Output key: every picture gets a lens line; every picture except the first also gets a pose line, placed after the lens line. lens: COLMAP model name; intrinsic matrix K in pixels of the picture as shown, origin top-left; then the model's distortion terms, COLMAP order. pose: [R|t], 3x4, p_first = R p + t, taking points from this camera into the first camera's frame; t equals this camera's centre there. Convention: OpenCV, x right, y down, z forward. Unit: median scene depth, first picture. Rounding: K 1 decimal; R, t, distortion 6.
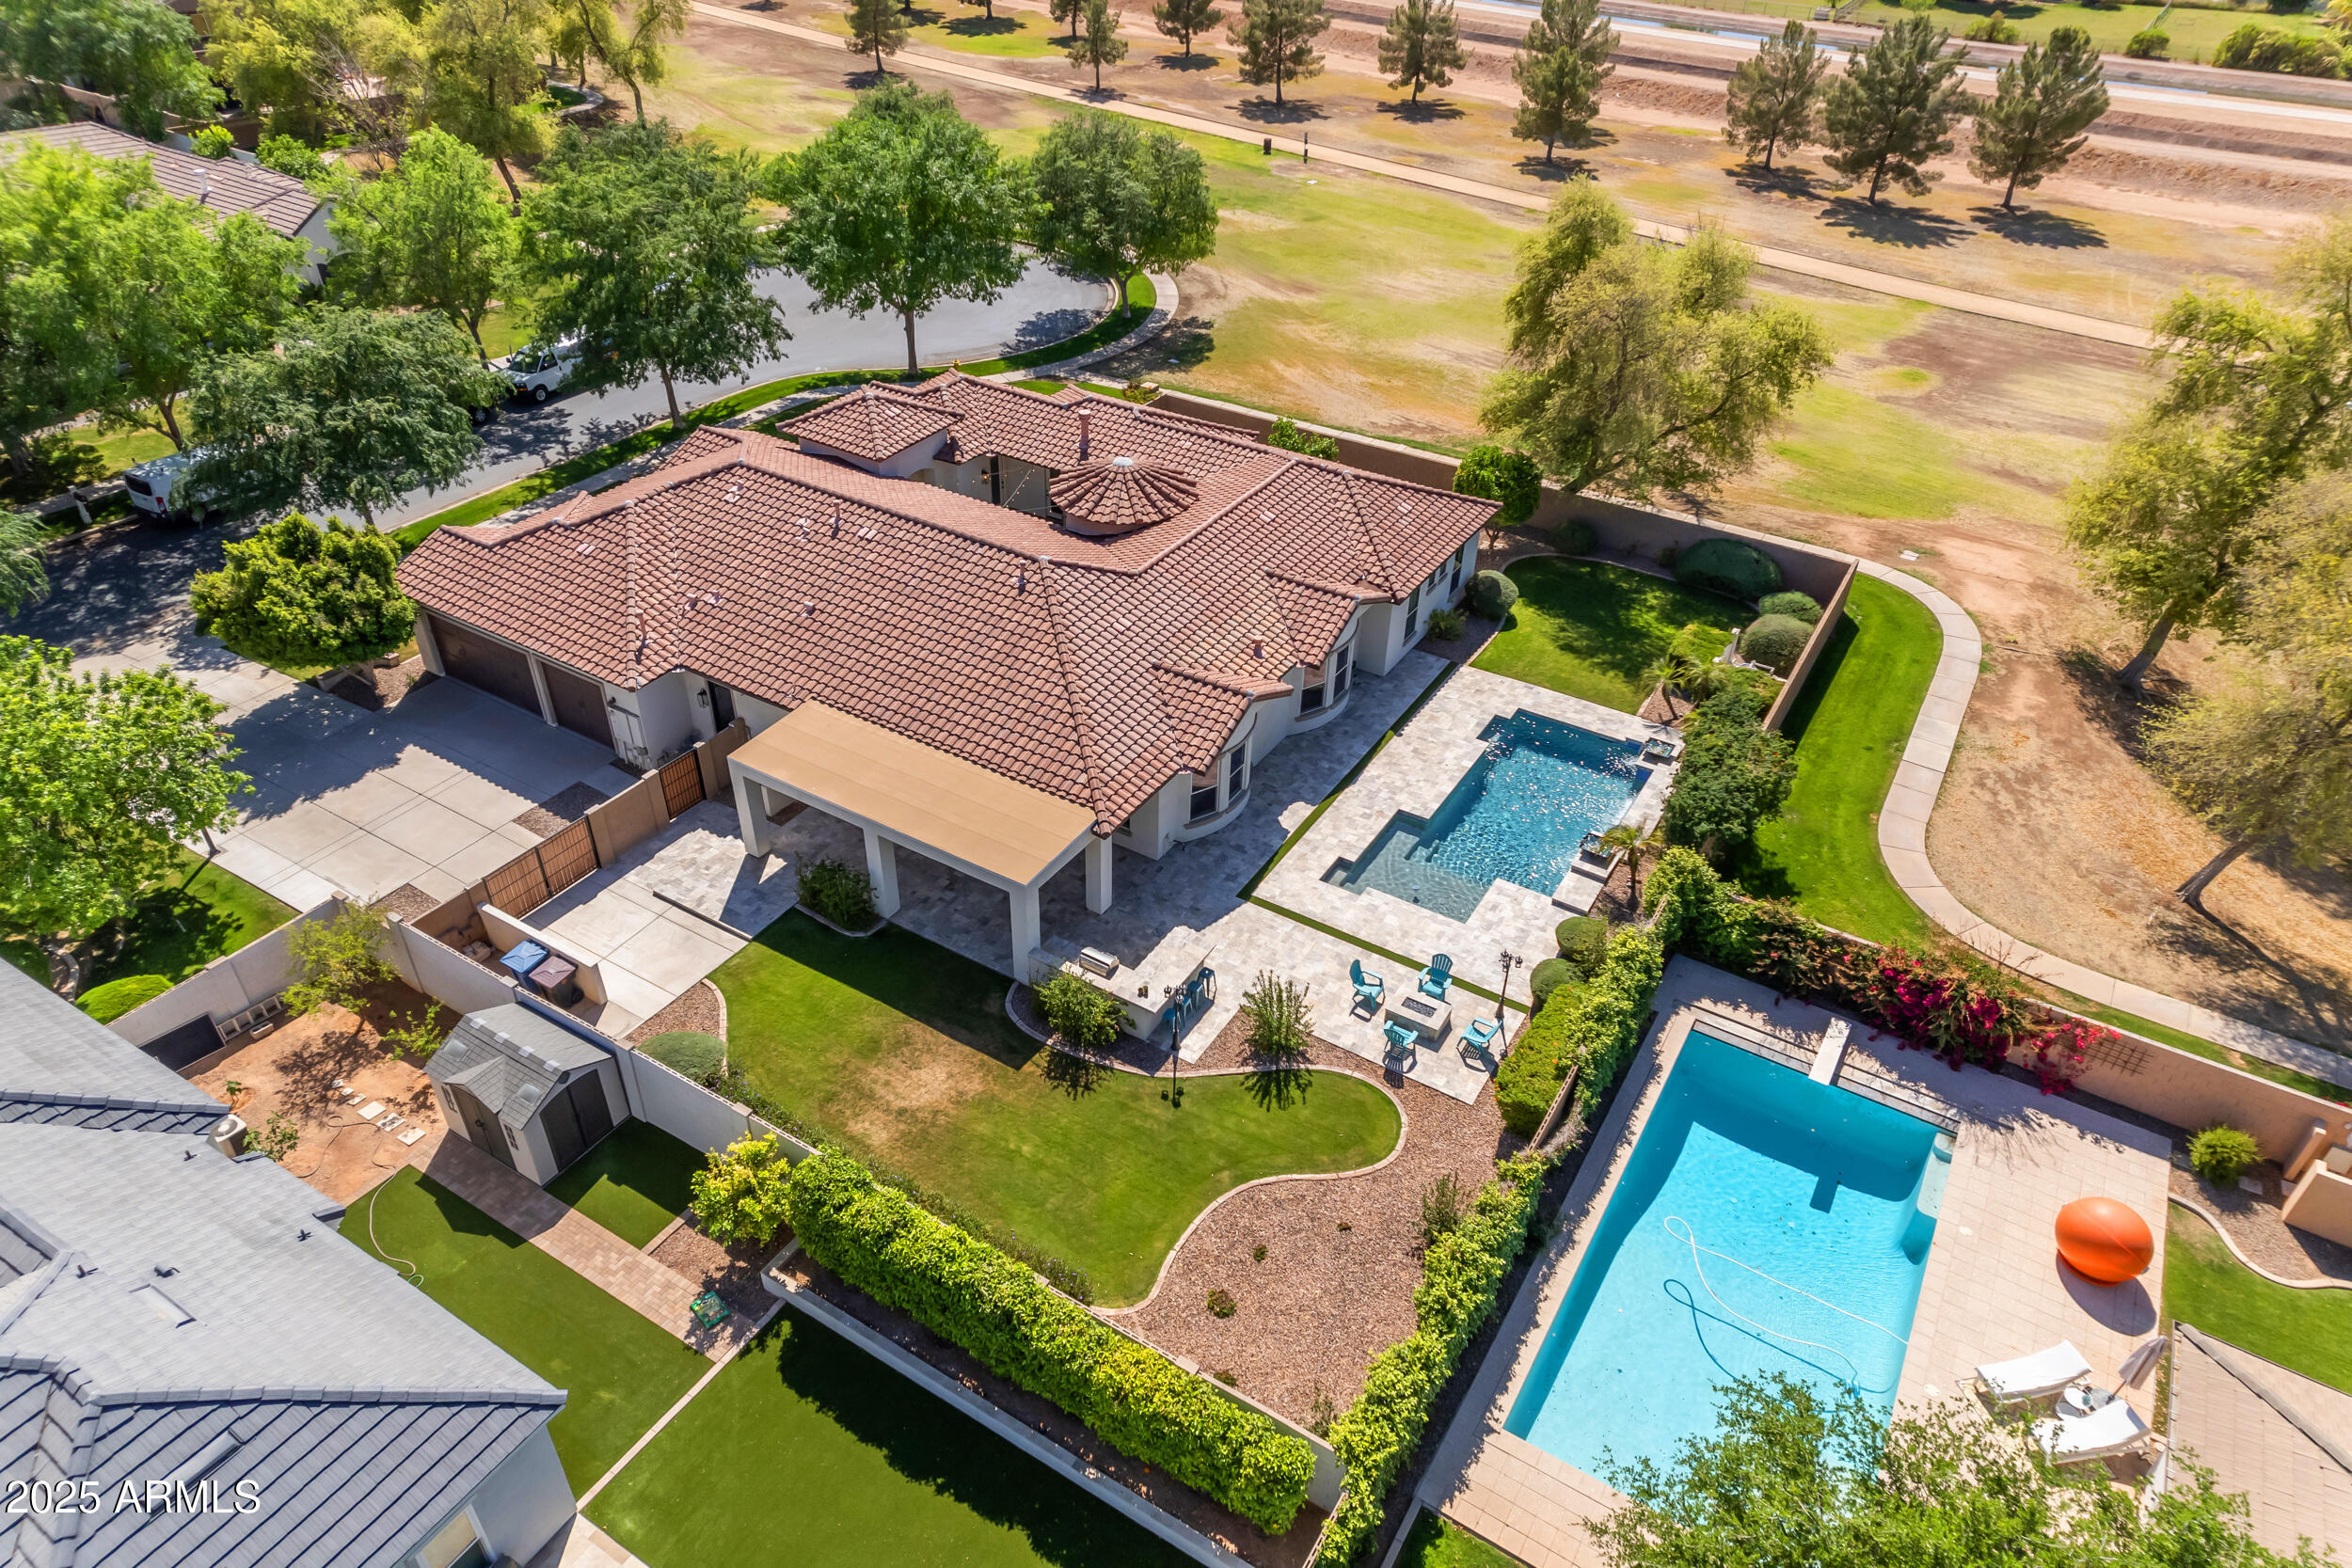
lens RADIAL K [[1480.5, 0, 1180.8], [0, 1480.5, 780.1], [0, 0, 1]] dist [0.015599, 0.003641]
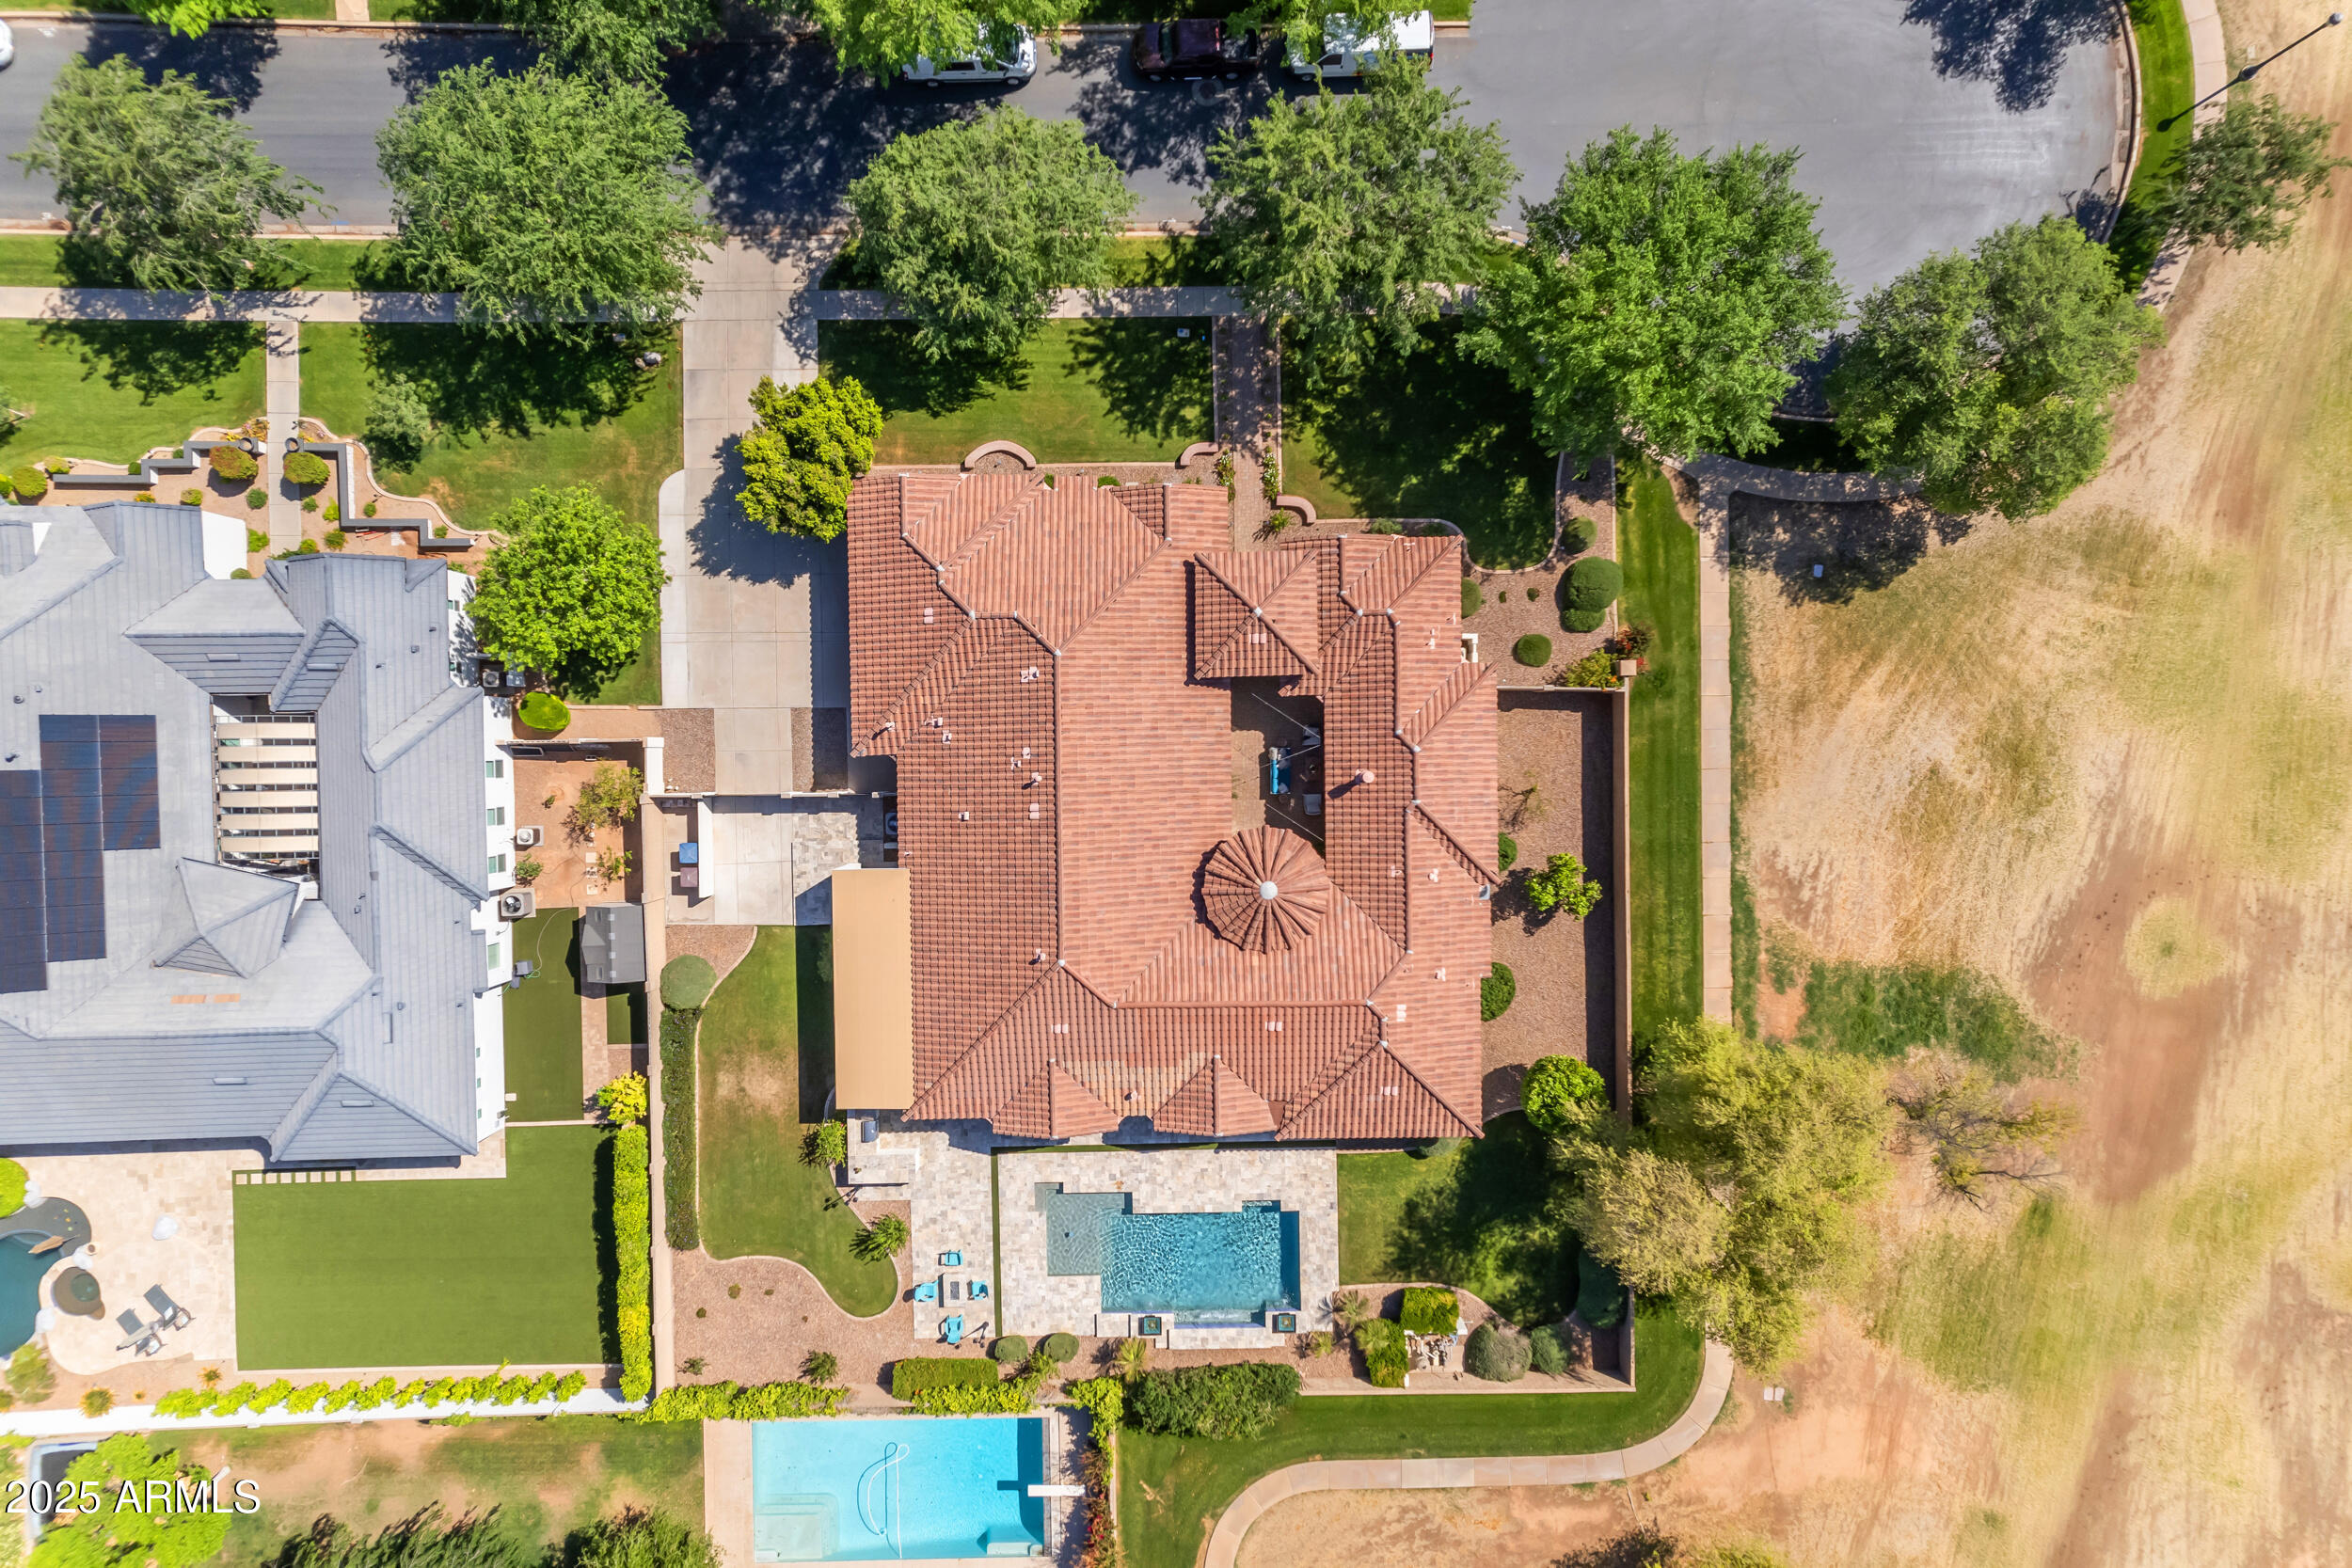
lens RADIAL K [[1480.5, 0, 1180.7], [0, 1480.5, 788.2], [0, 0, 1]] dist [0.015599, 0.003641]
pose [[0.536774, 0.843706, 0.005927, -0.155906], [-0.483163, 0.301619, 0.821936, -1.197484], [0.691684, -0.444057, 0.569549, 0.332769]]
